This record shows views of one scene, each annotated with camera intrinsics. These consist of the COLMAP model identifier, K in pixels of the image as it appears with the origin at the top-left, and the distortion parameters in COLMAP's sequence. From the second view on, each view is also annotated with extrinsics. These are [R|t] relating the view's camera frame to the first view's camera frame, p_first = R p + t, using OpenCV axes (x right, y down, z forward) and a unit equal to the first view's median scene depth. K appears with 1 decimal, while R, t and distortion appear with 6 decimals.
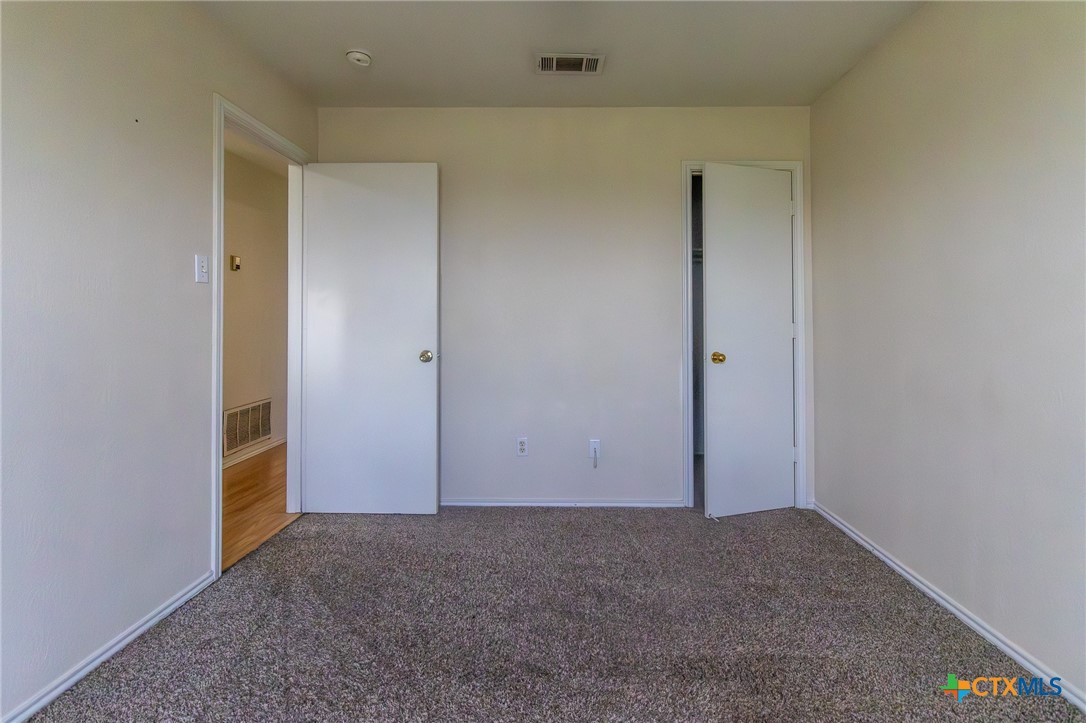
lens RADIAL K [[526.4, 0, 545.6], [0, 526.4, 313.9], [0, 0, 1]] dist [0.002957, 0.000249]
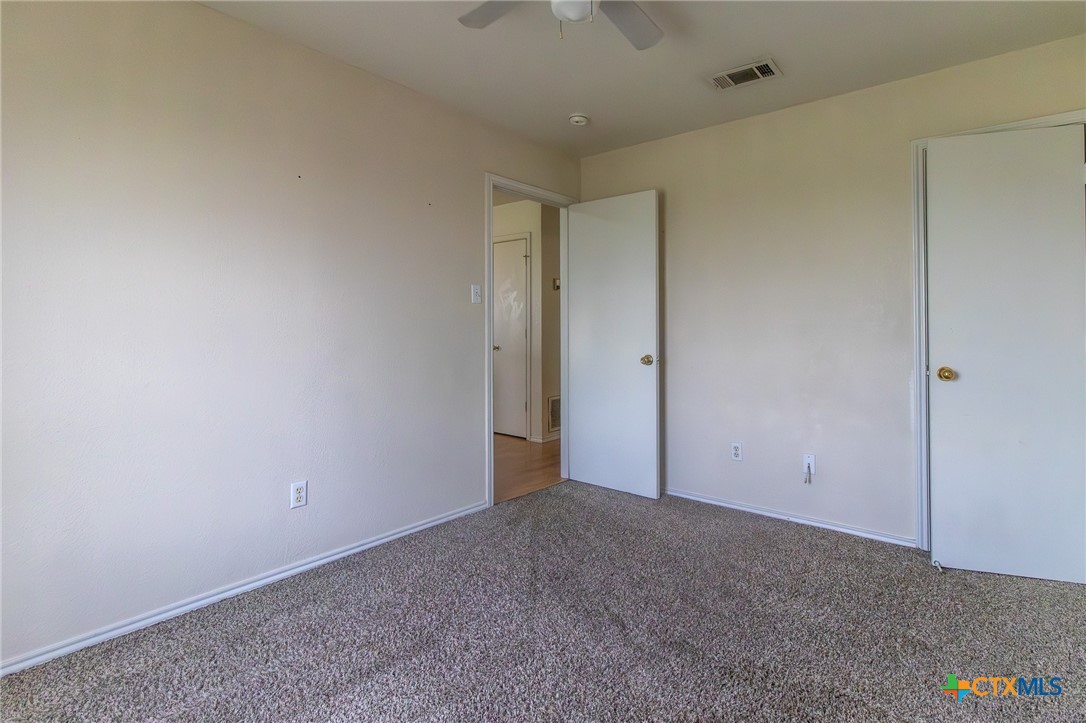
lens RADIAL K [[496.8, 0, 543.5], [0, 496.8, 324.3], [0, 0, 1]] dist [-0.001345, -0.000091]
pose [[0.798858, -0.005631, -0.601493, 0.289290], [0.008291, 0.999964, 0.001650, -0.001059], [0.601462, -0.006305, 0.798876, 0.000959]]
